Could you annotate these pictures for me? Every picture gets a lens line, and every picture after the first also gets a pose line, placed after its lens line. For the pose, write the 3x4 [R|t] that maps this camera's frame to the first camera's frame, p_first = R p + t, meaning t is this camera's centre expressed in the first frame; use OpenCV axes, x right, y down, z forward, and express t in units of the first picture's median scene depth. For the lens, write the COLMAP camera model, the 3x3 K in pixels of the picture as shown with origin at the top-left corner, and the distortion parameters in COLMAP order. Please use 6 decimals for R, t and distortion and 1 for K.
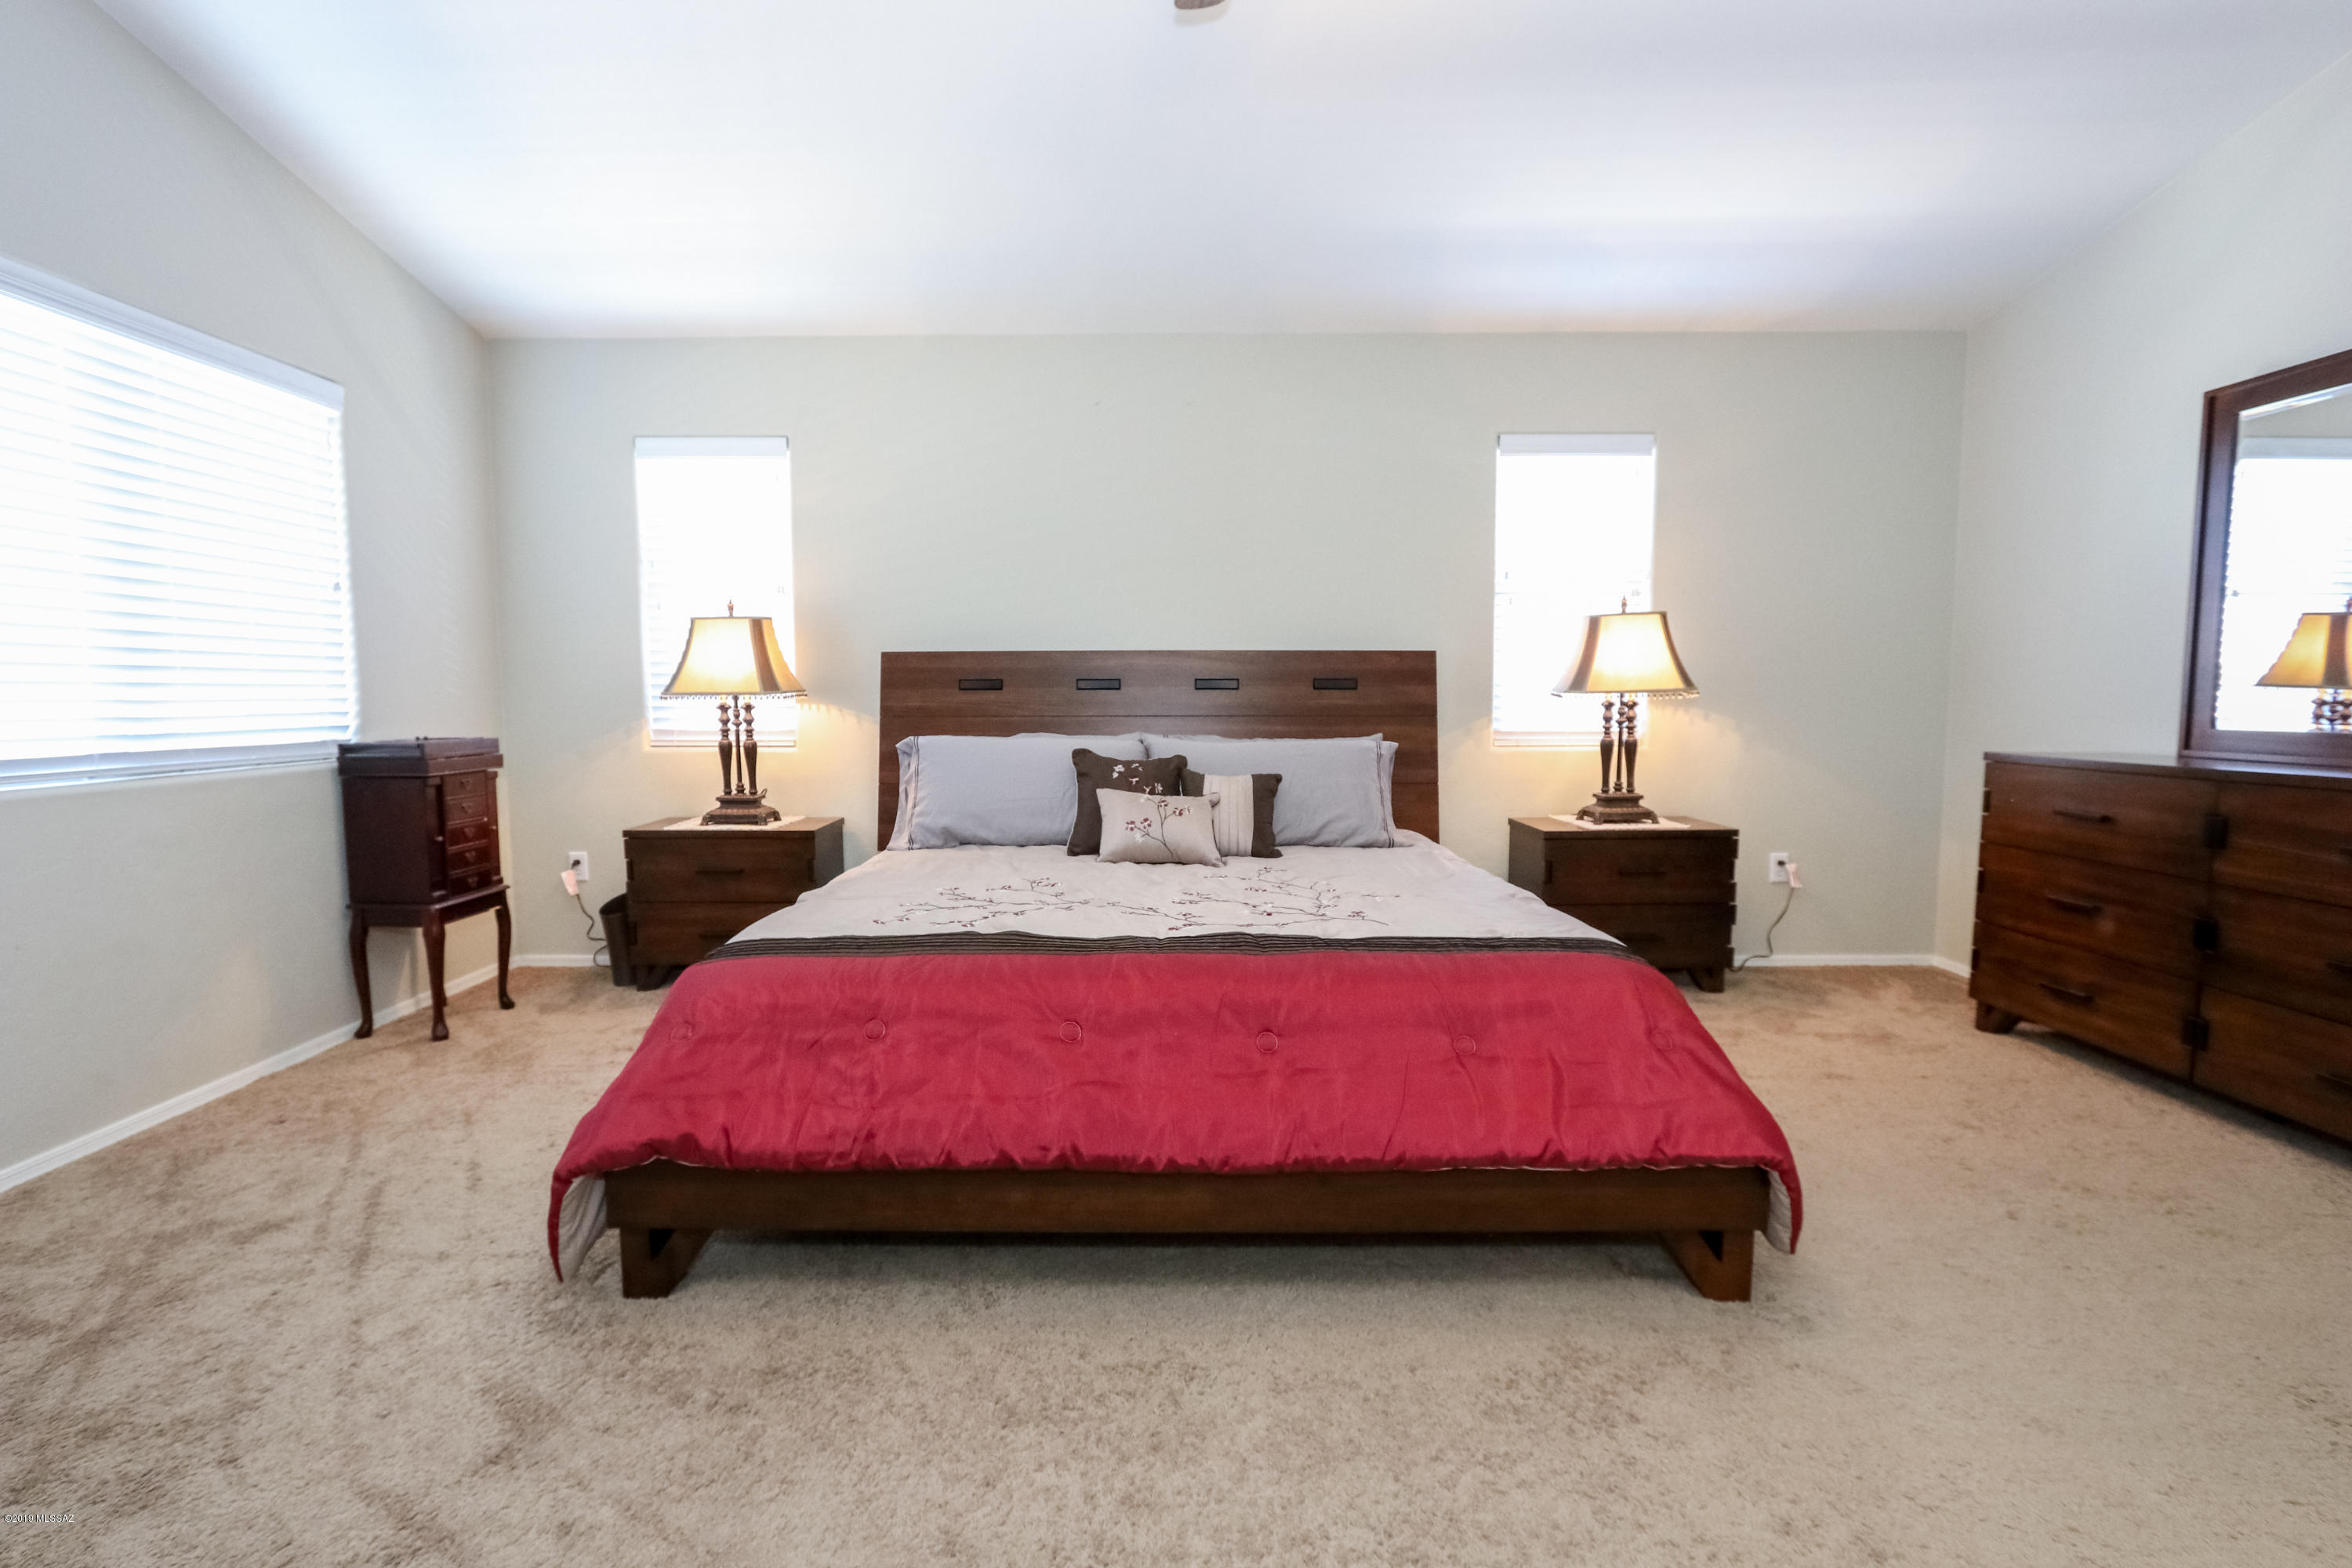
lens RADIAL K [[1085.8, 0, 1175.8], [0, 1085.8, 786.3], [0, 0, 1]] dist [-0.016257, 0.002362]
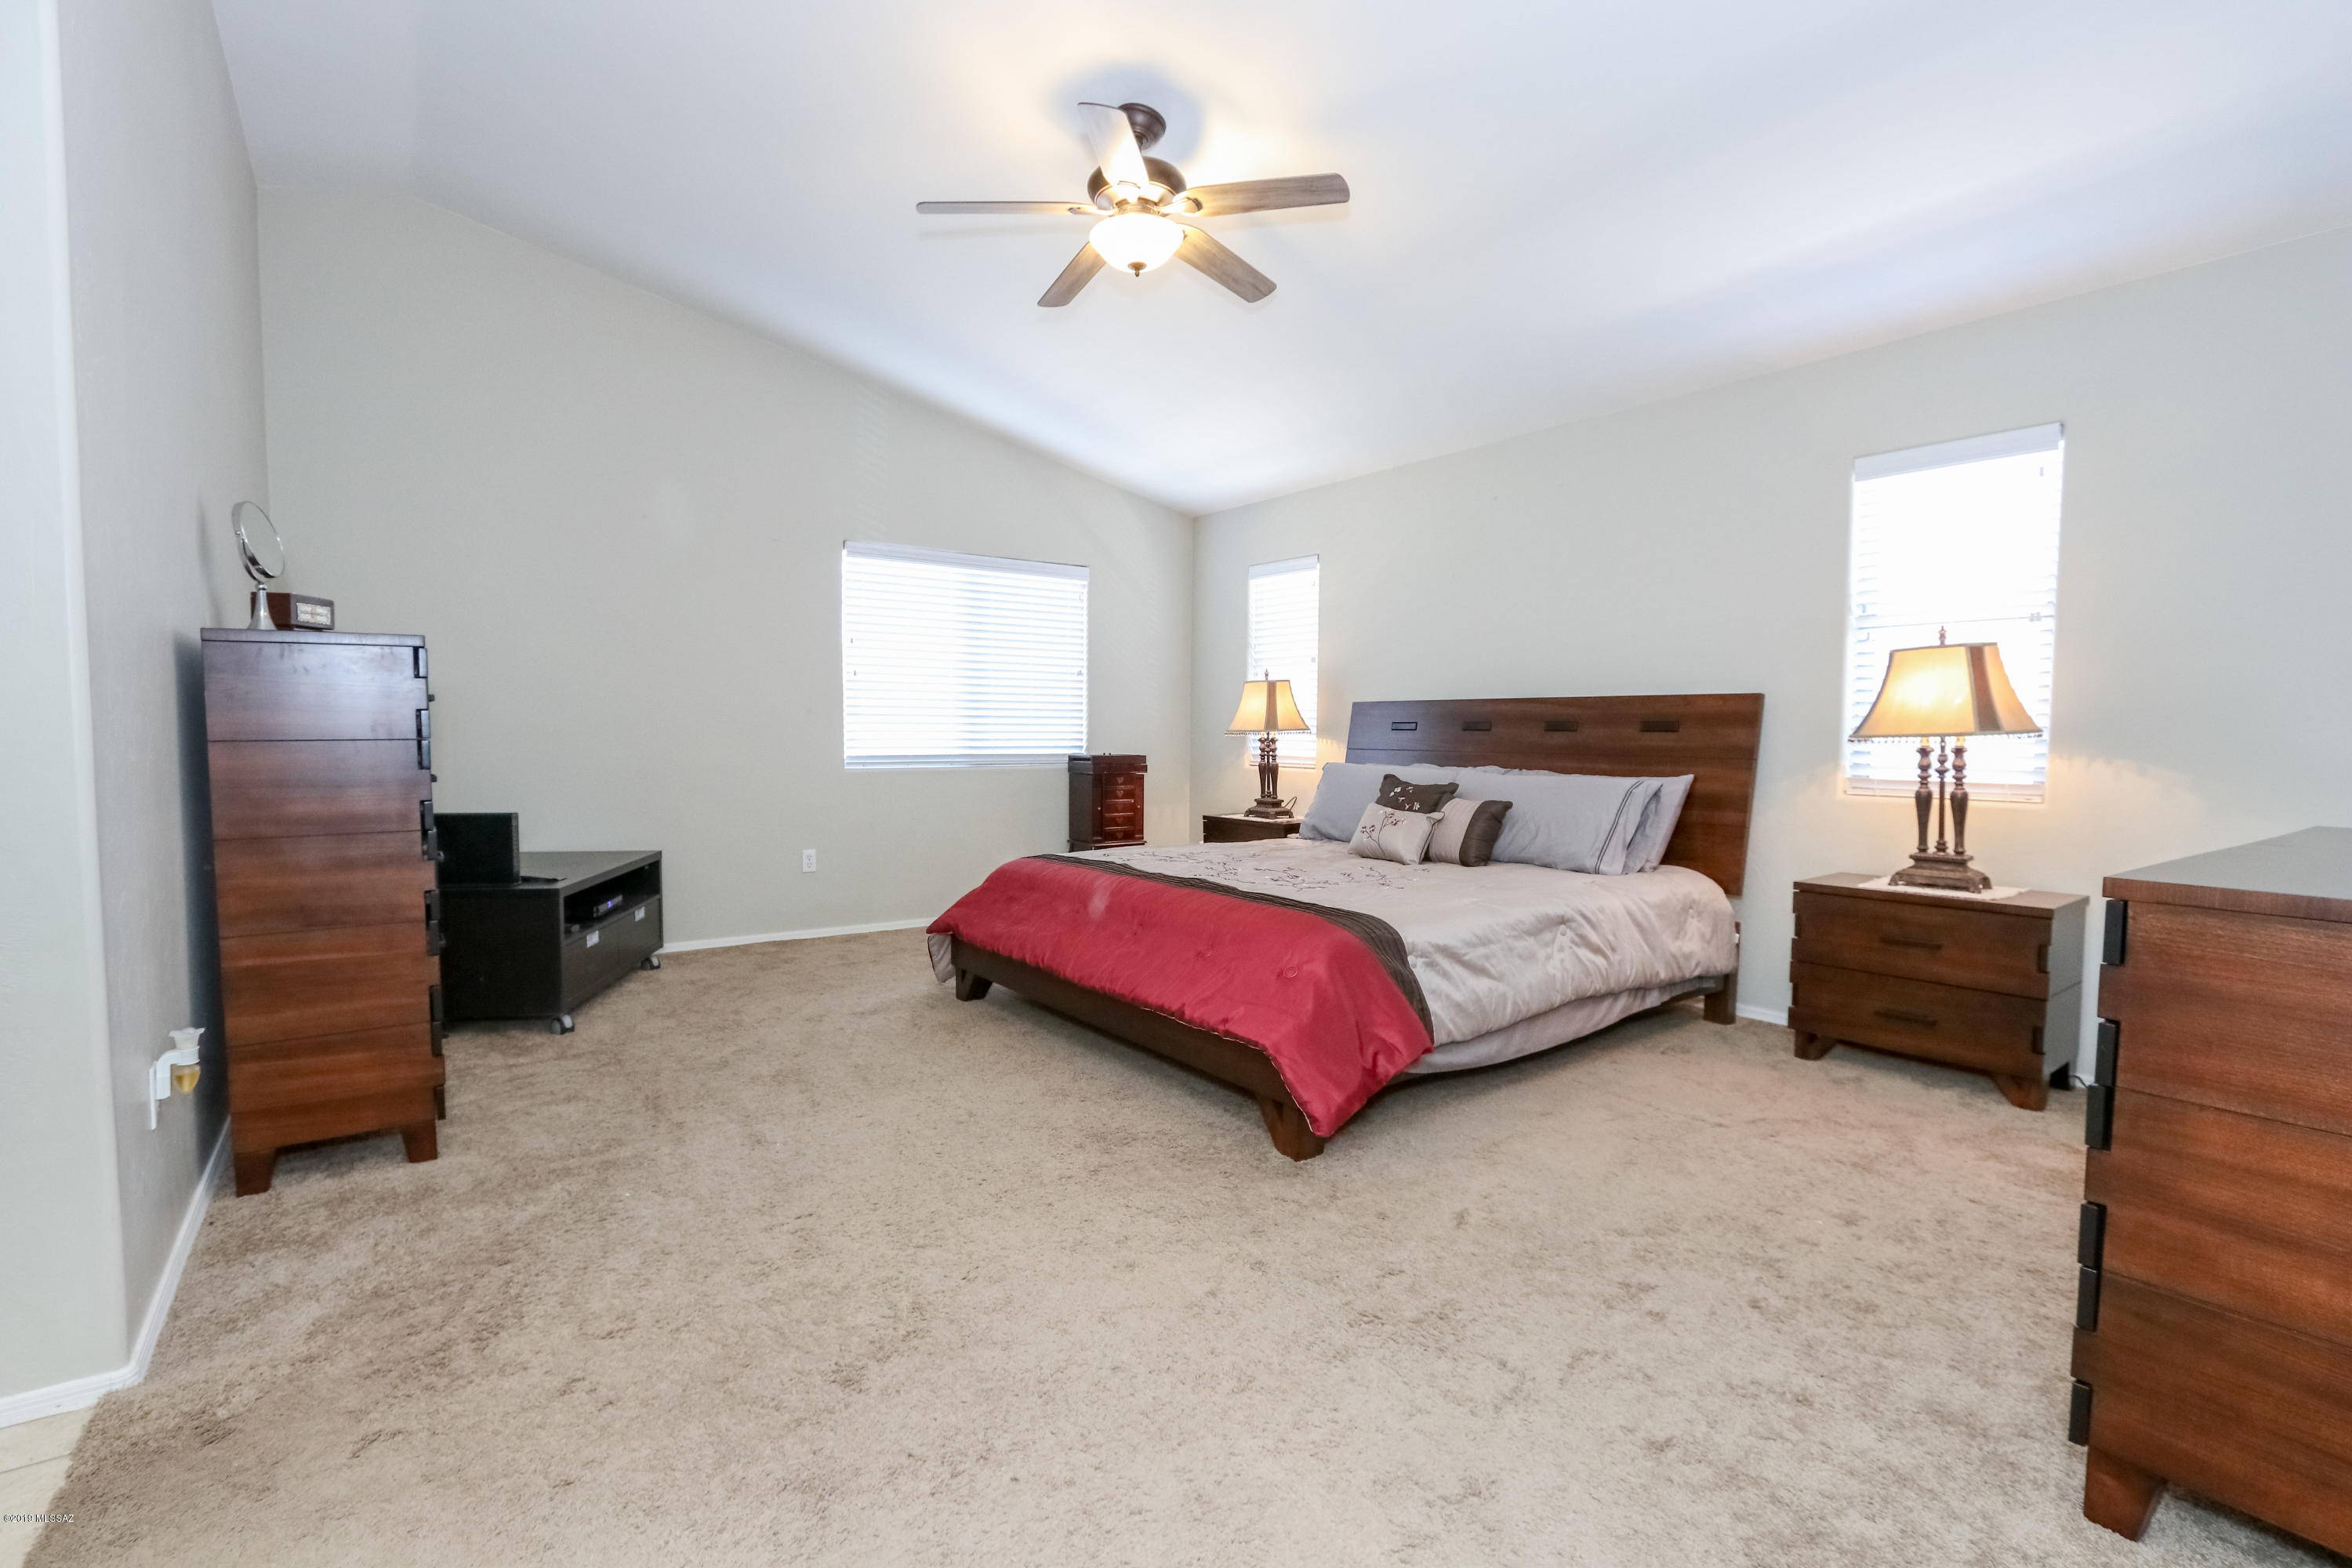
lens RADIAL K [[1085.8, 0, 1170.5], [0, 1085.8, 790.2], [0, 0, 1]] dist [-0.016257, 0.002362]
pose [[0.592320, 0.050205, -0.804137, 0.806796], [-0.077673, 0.996966, 0.005030, -0.001117], [0.801950, 0.059480, 0.594423, -0.004358]]
